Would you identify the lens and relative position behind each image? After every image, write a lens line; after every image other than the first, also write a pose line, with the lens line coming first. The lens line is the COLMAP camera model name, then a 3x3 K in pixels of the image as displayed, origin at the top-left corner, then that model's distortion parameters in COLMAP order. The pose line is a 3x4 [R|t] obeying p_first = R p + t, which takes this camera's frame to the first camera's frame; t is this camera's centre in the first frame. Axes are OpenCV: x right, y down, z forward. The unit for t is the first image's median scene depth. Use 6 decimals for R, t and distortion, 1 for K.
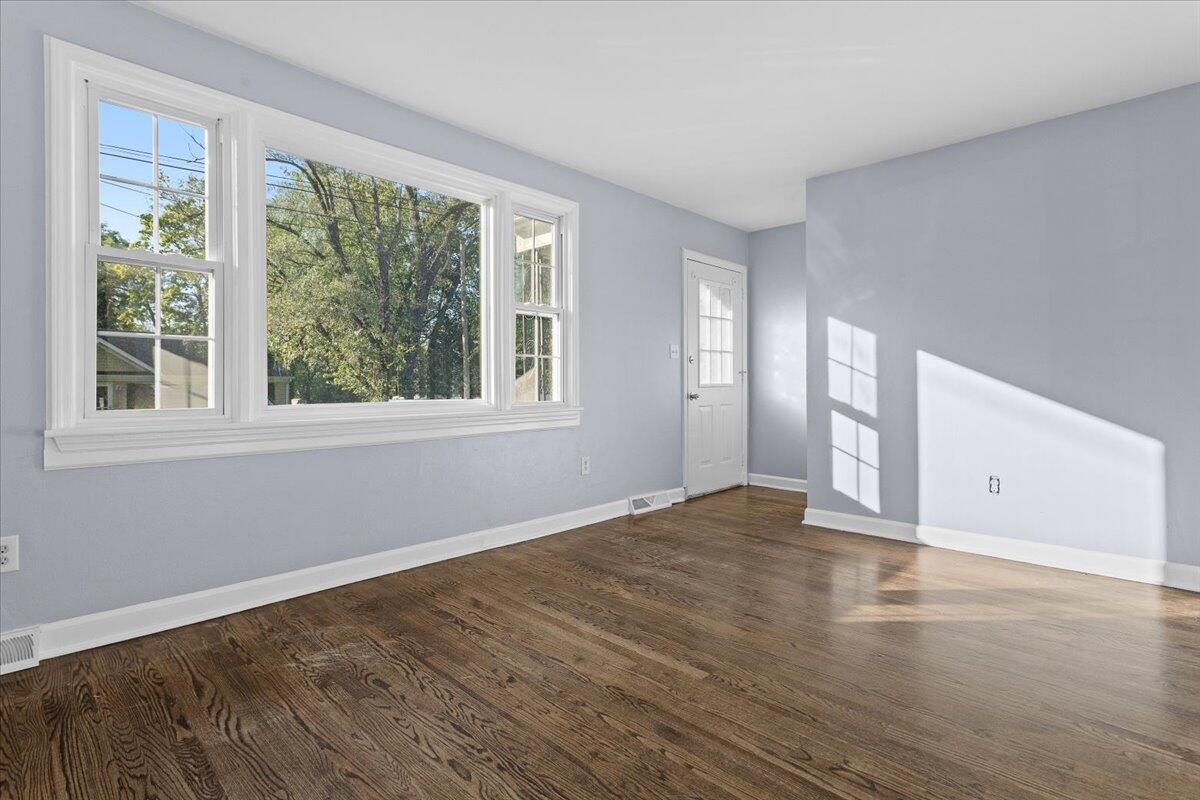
lens RADIAL K [[574.4, 0, 594.6], [0, 574.4, 388.5], [0, 0, 1]] dist [0.000344, 0.000419]
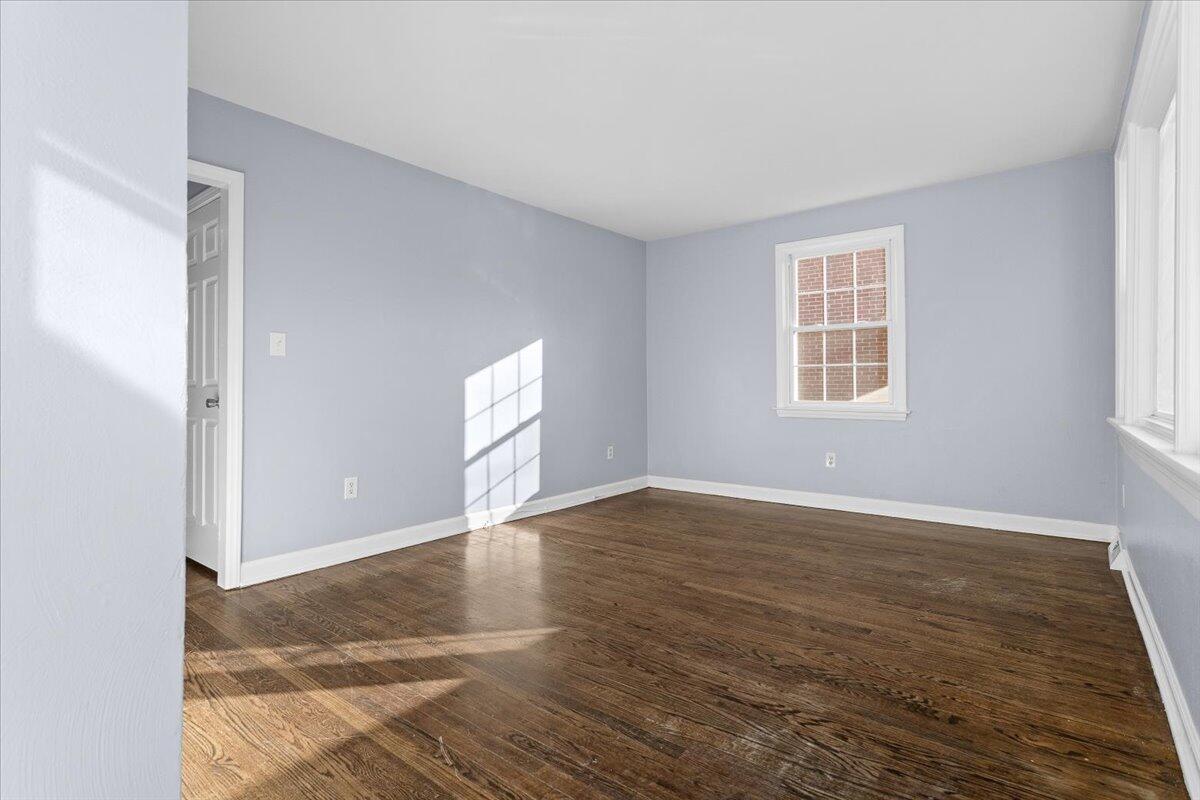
lens RADIAL K [[574.4, 0, 594.6], [0, 574.4, 388.5], [0, 0, 1]] dist [0.000344, 0.000419]
pose [[-0.996000, 0.006656, -0.089108, 0.422798], [0.005793, 0.999934, 0.009943, -0.019180], [0.089168, 0.009387, -0.995972, 1.876539]]
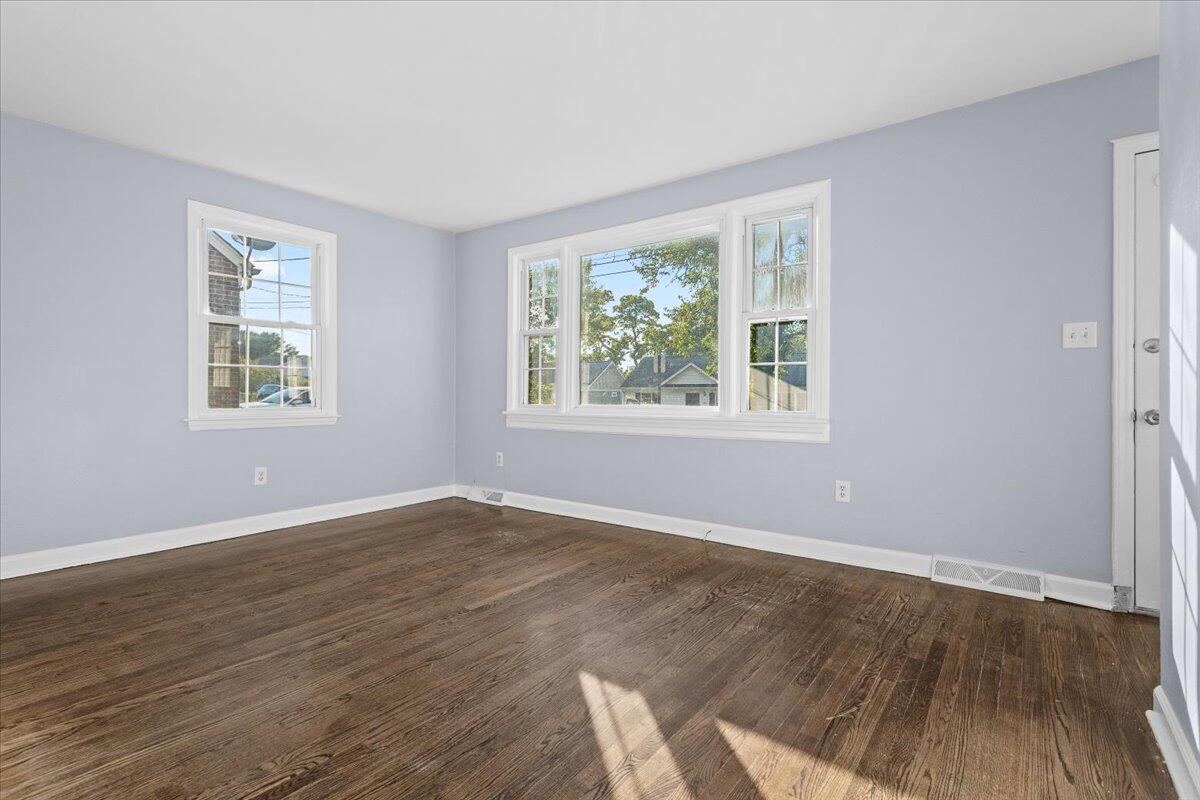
lens RADIAL K [[574.4, 0, 594.6], [0, 574.4, 388.5], [0, 0, 1]] dist [0.000344, 0.000419]
pose [[0.117587, -0.007583, -0.993034, 1.188949], [-0.008703, 0.999925, -0.008667, -0.003737], [0.993024, 0.009662, 0.117512, 0.859749]]
